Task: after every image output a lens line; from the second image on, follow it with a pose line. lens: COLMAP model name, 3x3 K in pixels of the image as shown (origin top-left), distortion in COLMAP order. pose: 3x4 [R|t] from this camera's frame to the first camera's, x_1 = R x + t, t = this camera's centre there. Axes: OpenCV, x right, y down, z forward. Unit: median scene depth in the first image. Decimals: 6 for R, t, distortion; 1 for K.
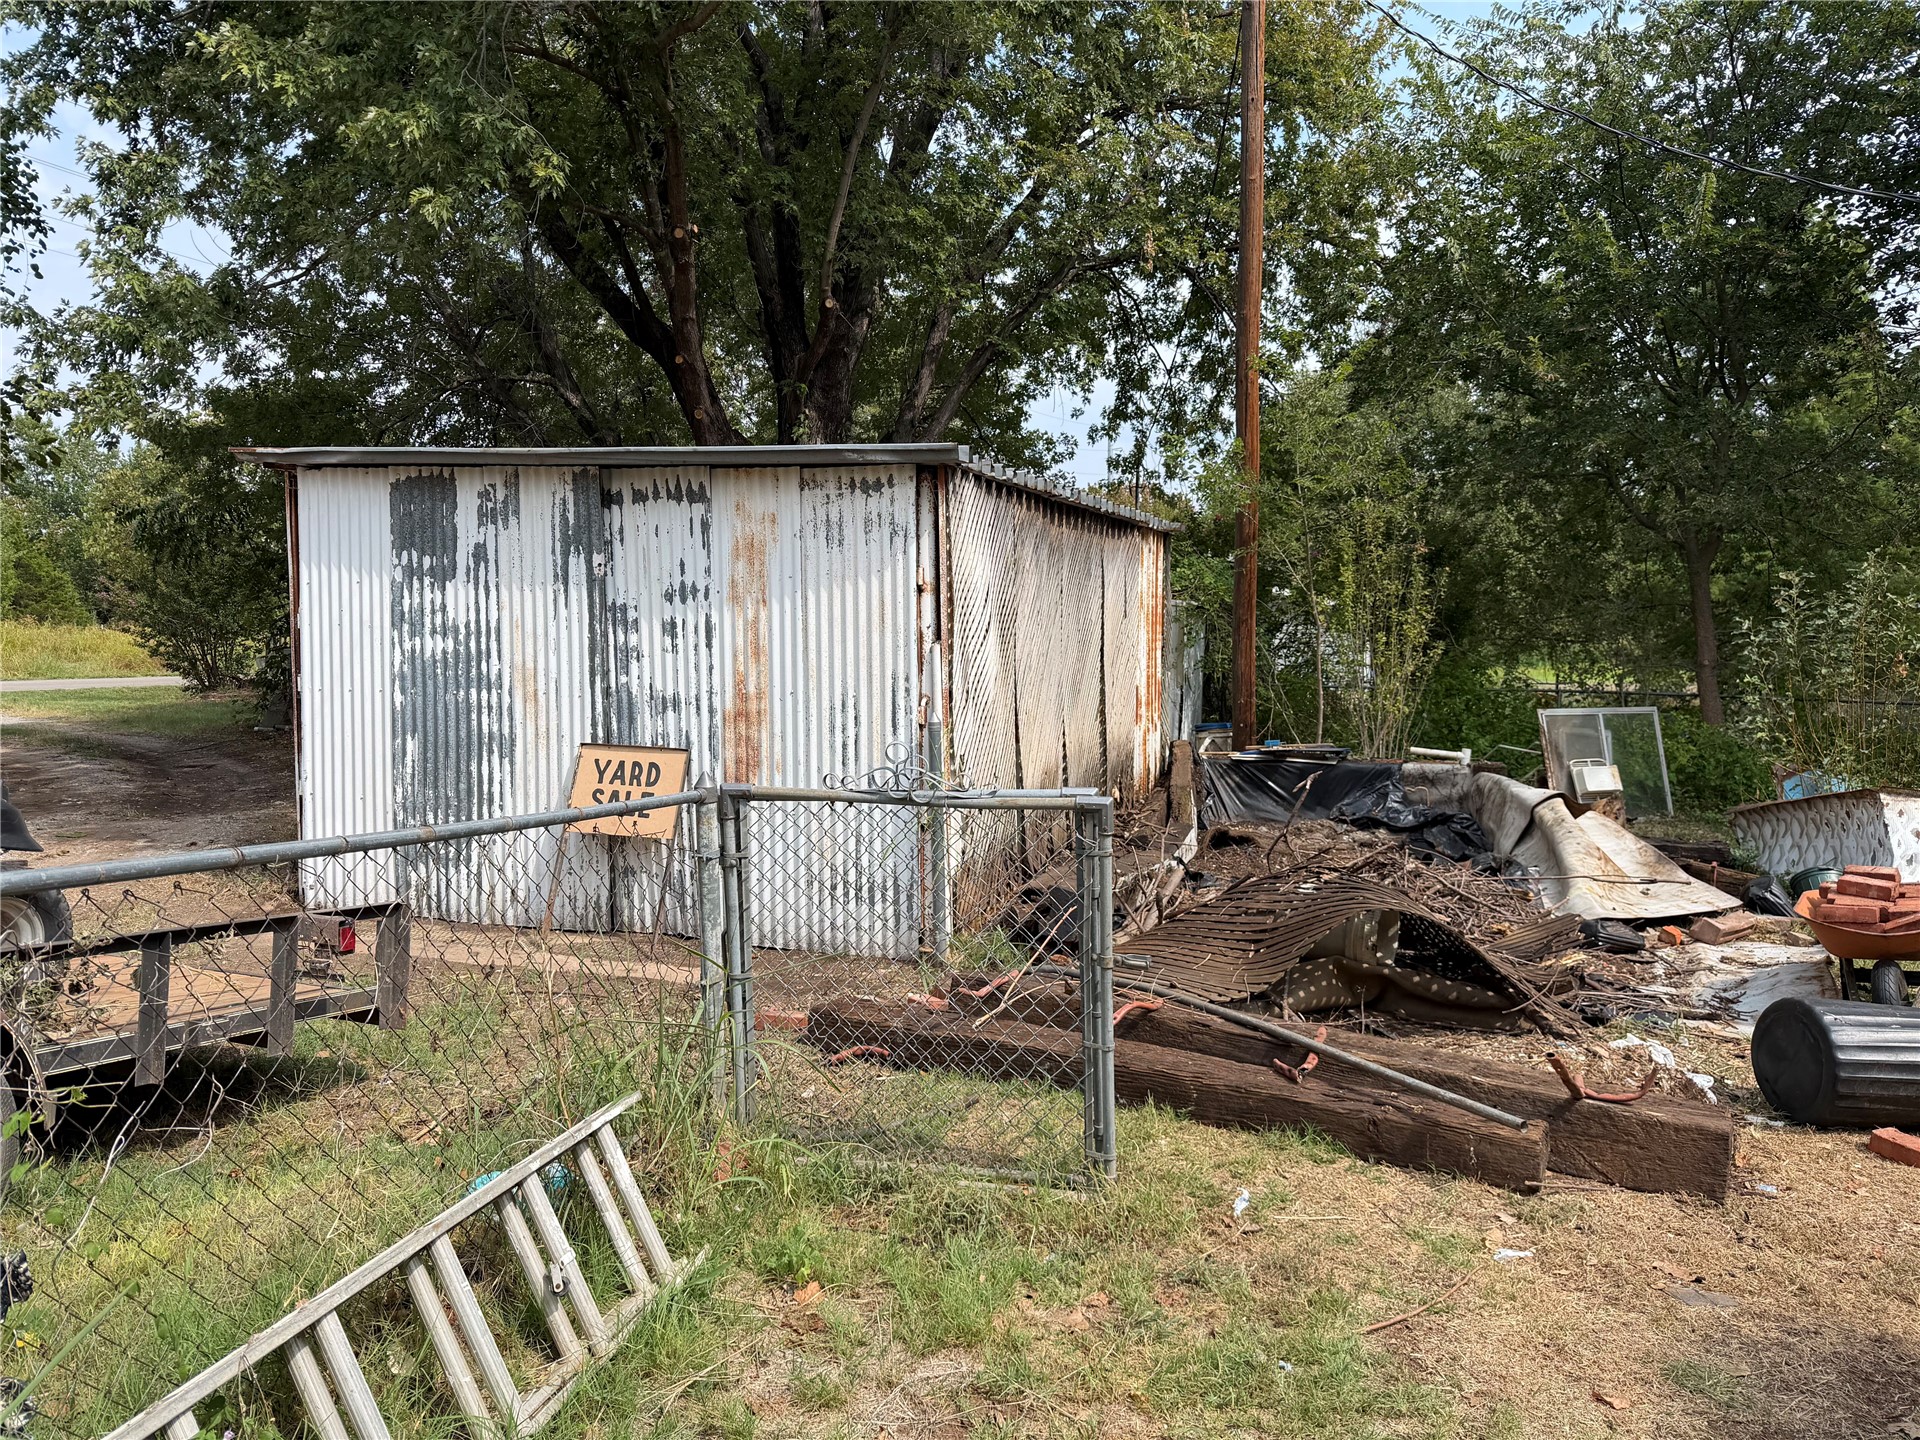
lens RADIAL K [[1352.2, 0, 972.2], [0, 1352.2, 704.8], [0, 0, 1]] dist [0.038090, -0.042037]
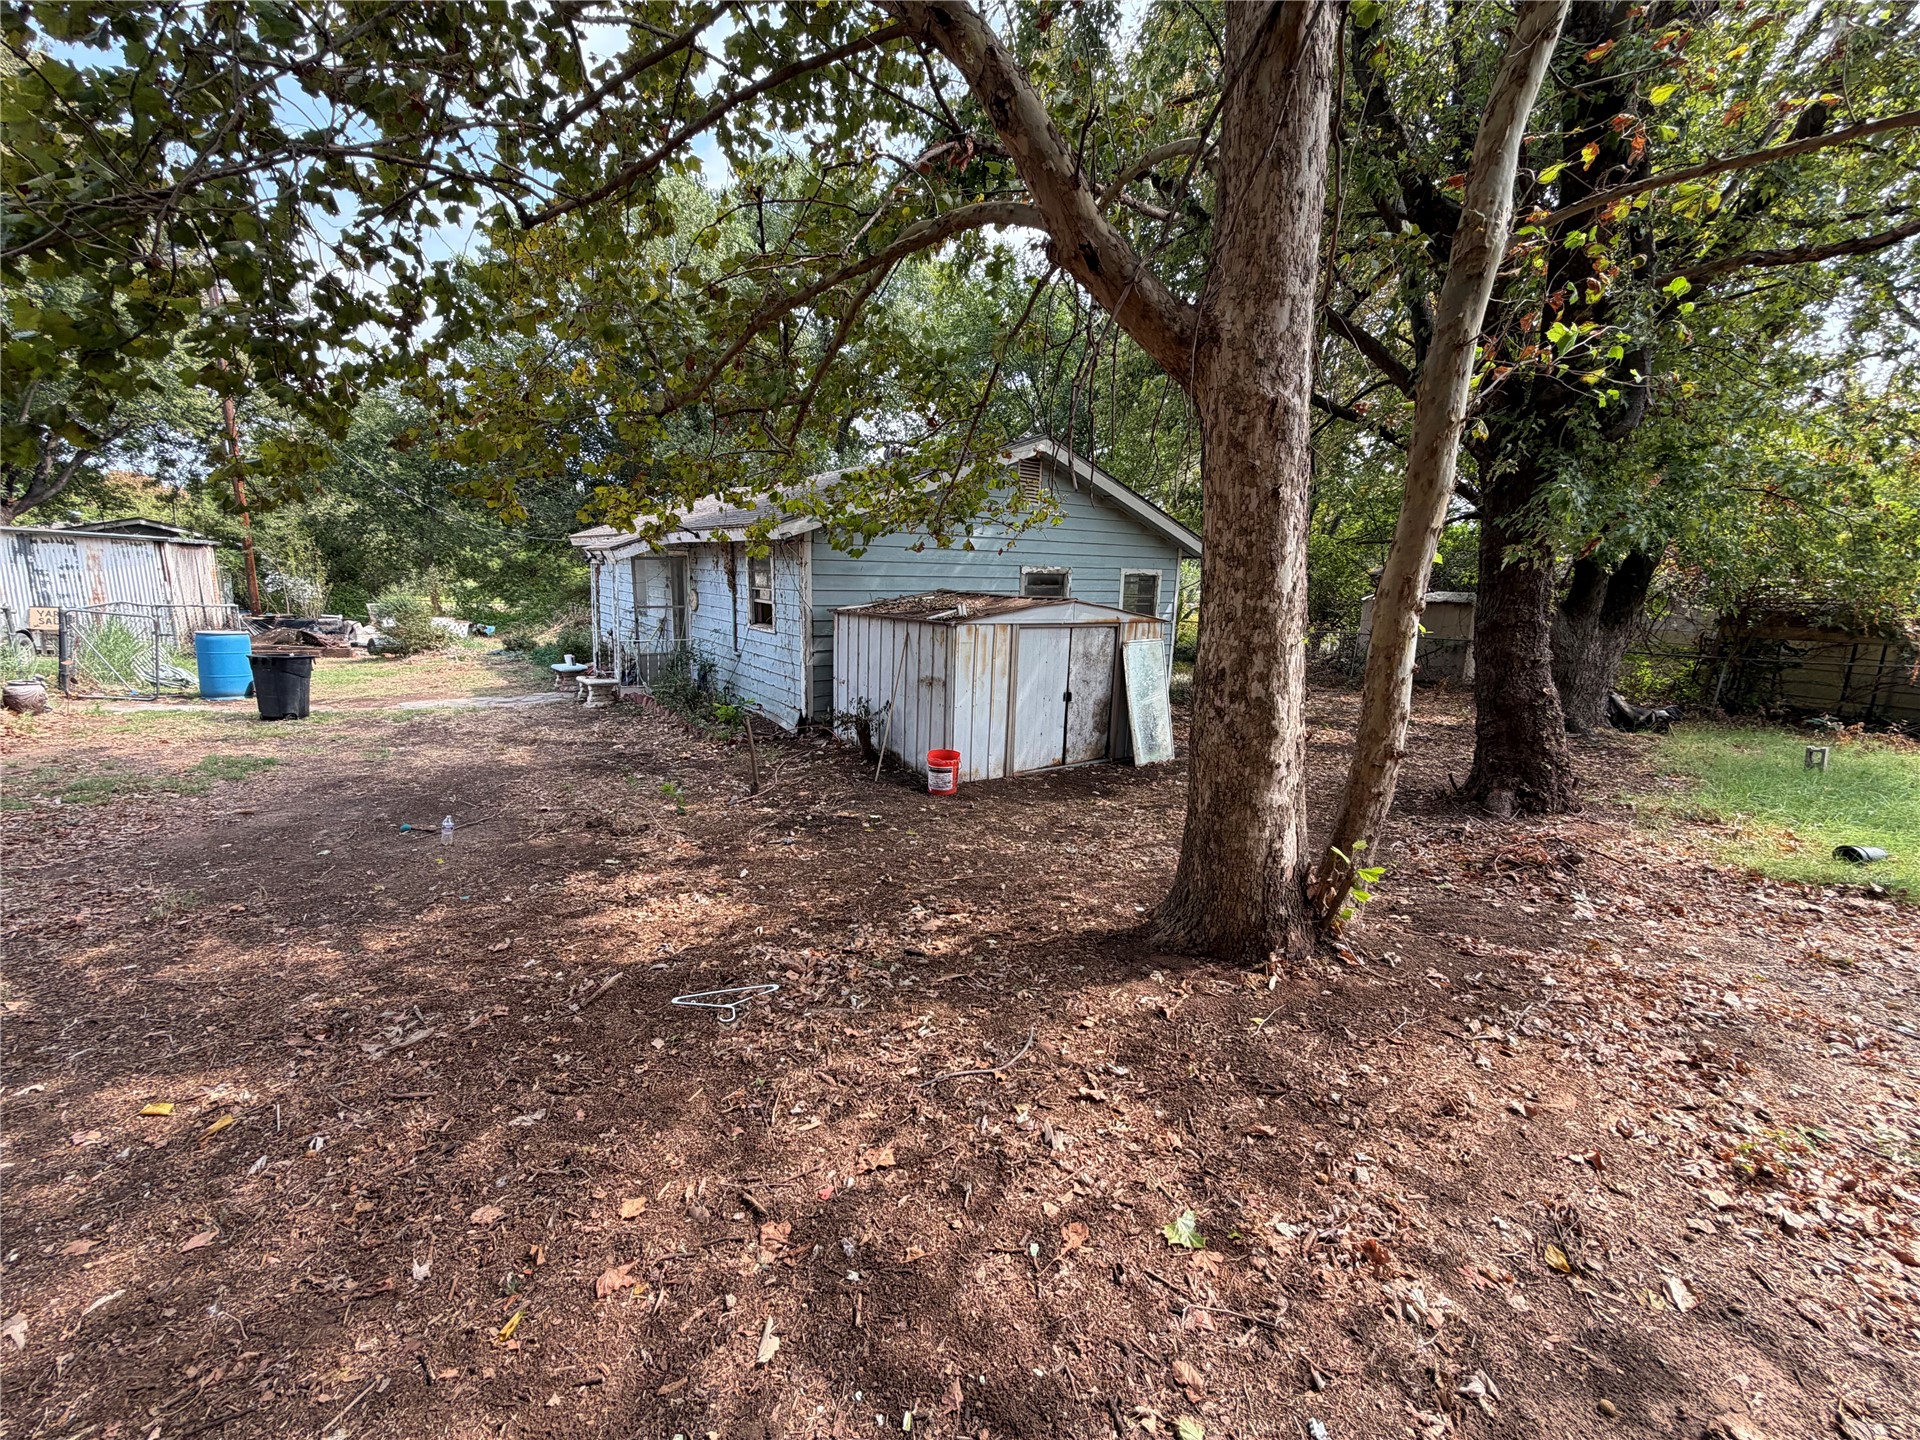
lens RADIAL K [[763.5, 0, 966.5], [0, 763.5, 727.0], [0, 0, 1]] dist [-0.004578, 0.000704]
pose [[0.578556, -0.129803, 0.805248, -0.337508], [0.016955, 0.988956, 0.147234, 0.060890], [-0.815466, -0.071531, 0.574367, -1.531043]]
